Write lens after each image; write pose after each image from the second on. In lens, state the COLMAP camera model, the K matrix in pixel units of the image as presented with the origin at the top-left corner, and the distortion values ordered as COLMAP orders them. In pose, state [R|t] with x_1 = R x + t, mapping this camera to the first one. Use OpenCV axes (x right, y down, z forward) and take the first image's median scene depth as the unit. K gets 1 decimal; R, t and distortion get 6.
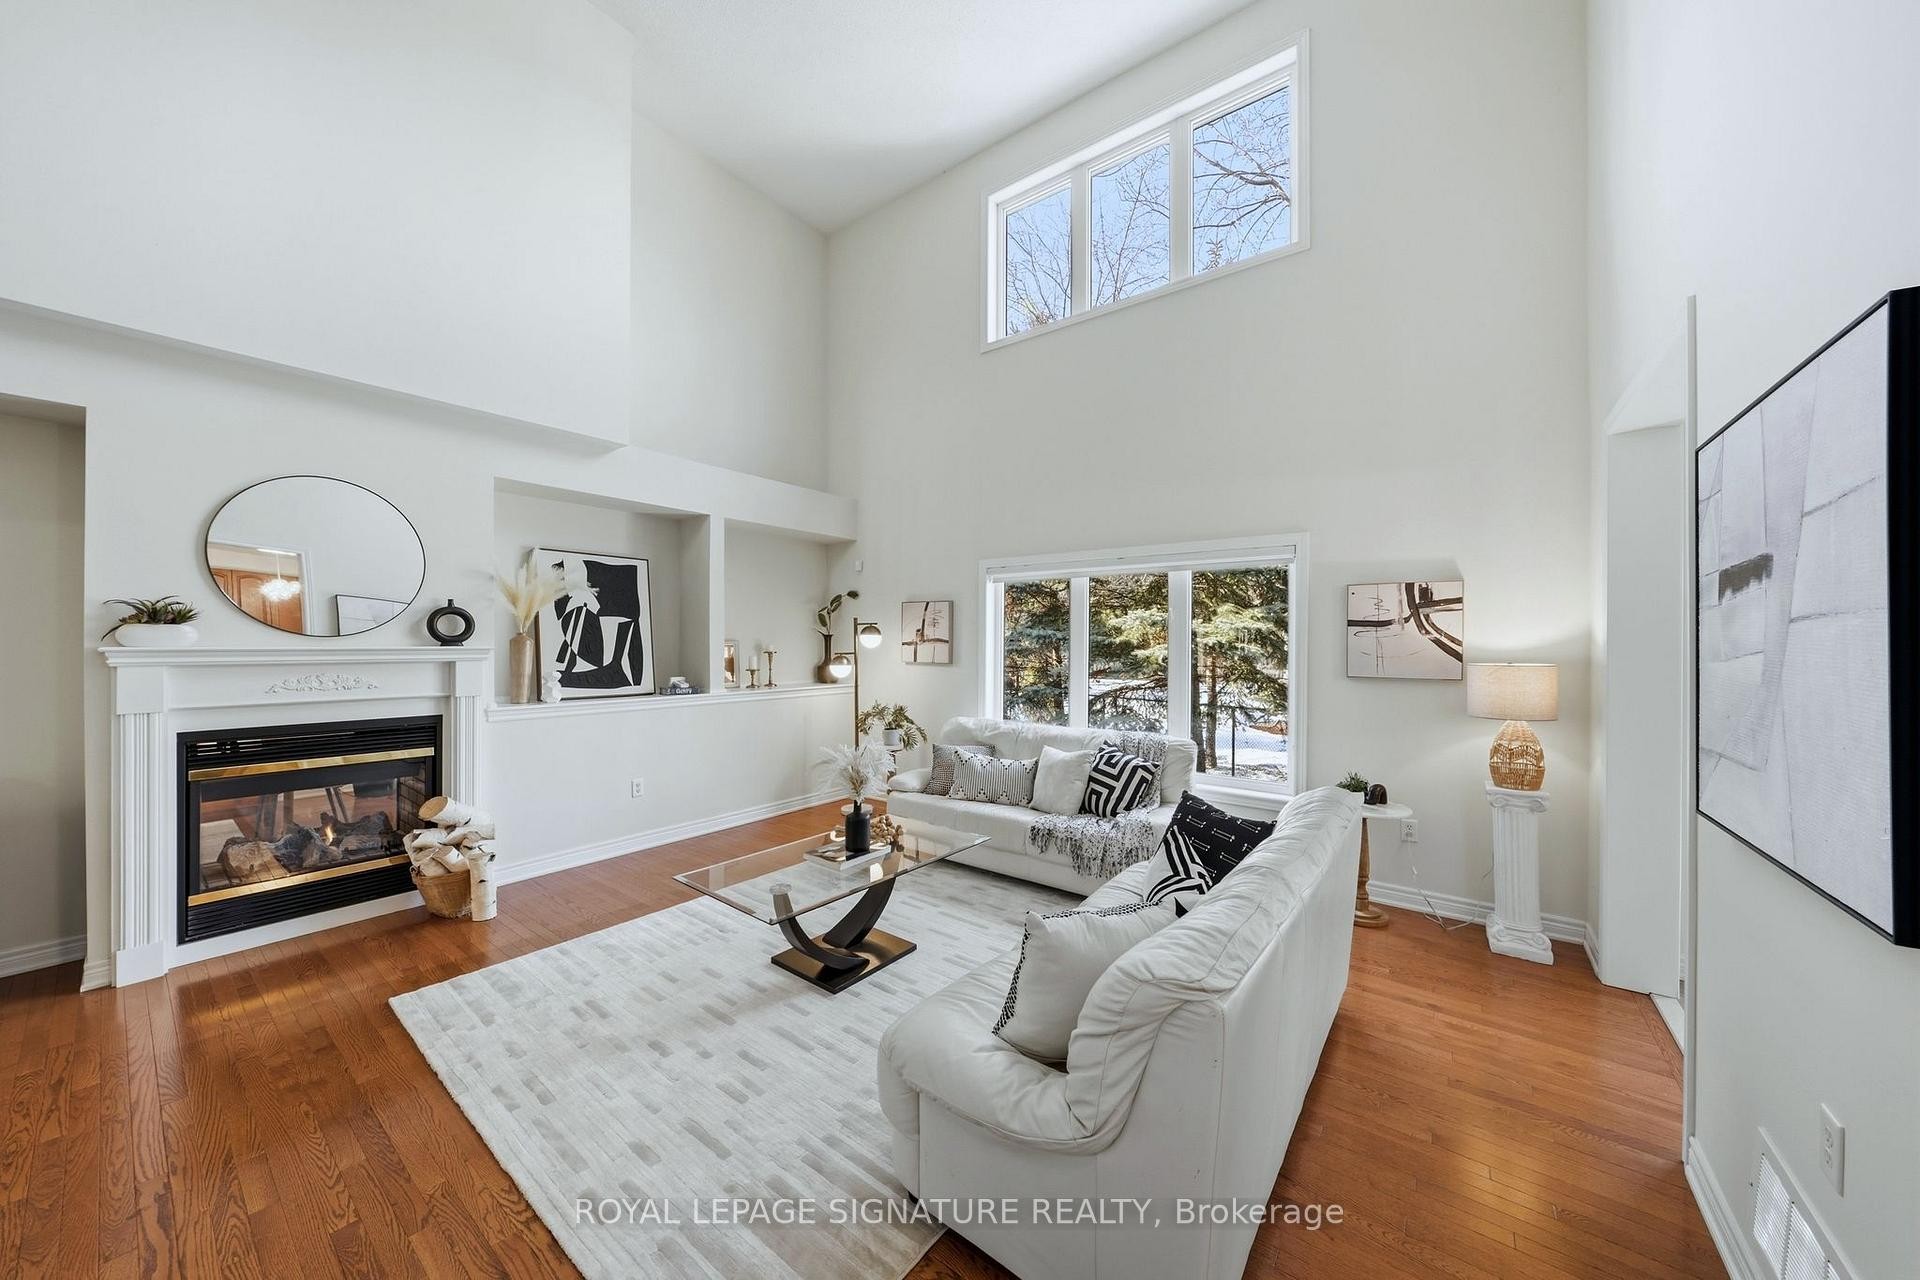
lens RADIAL K [[653.7, 0, 960.0], [0, 653.7, 640.0], [0, 0, 1]] dist [-0.005108, -0.000220]
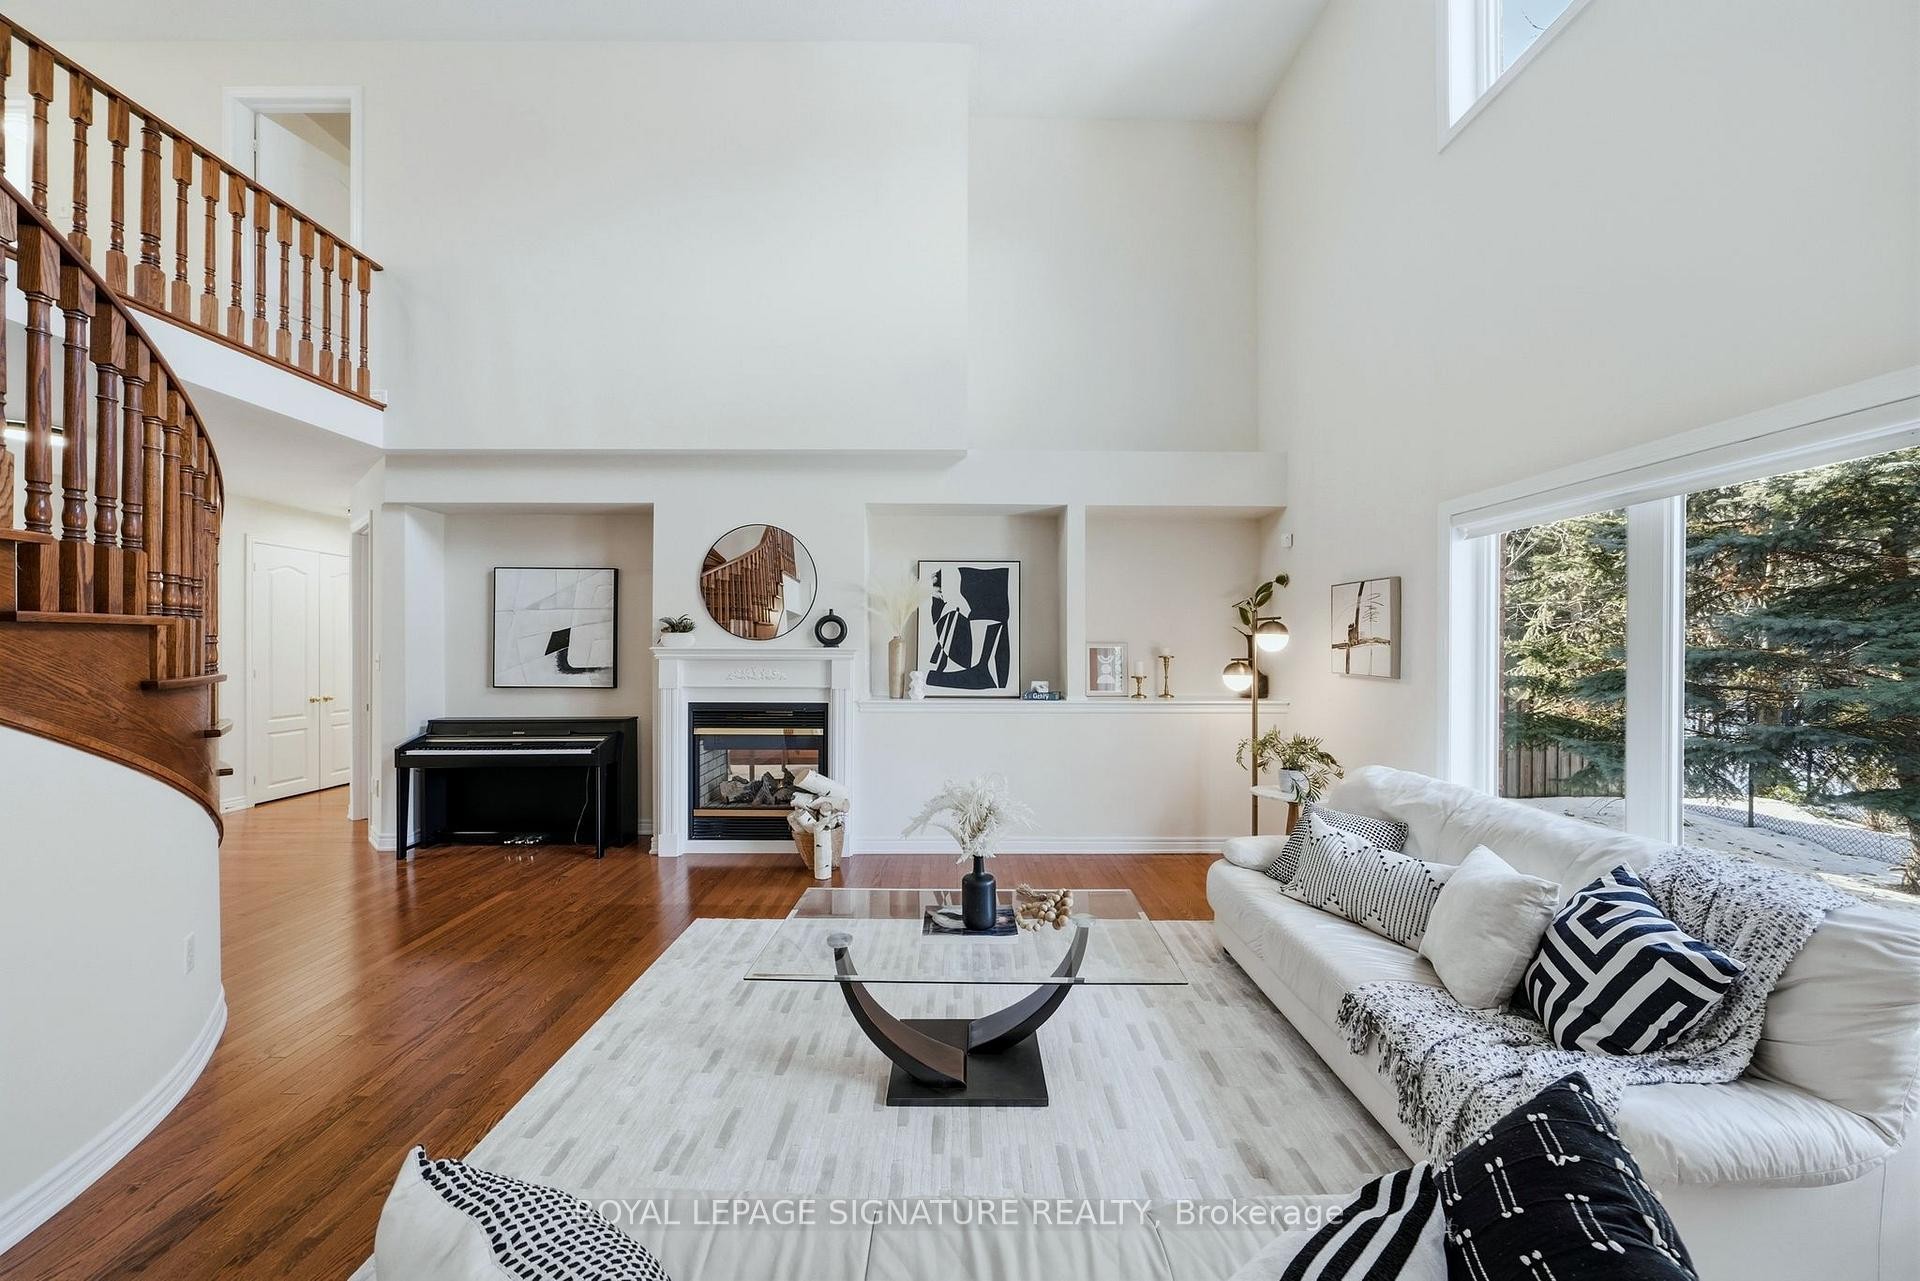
lens RADIAL K [[650.9, 0, 958.7], [0, 650.9, 645.5], [0, 0, 1]] dist [-0.007066, -0.000062]
pose [[0.611918, -0.002542, -0.790917, 0.316125], [0.002425, 0.999996, -0.001338, 0.007438], [0.790917, -0.001100, 0.611922, 0.420761]]
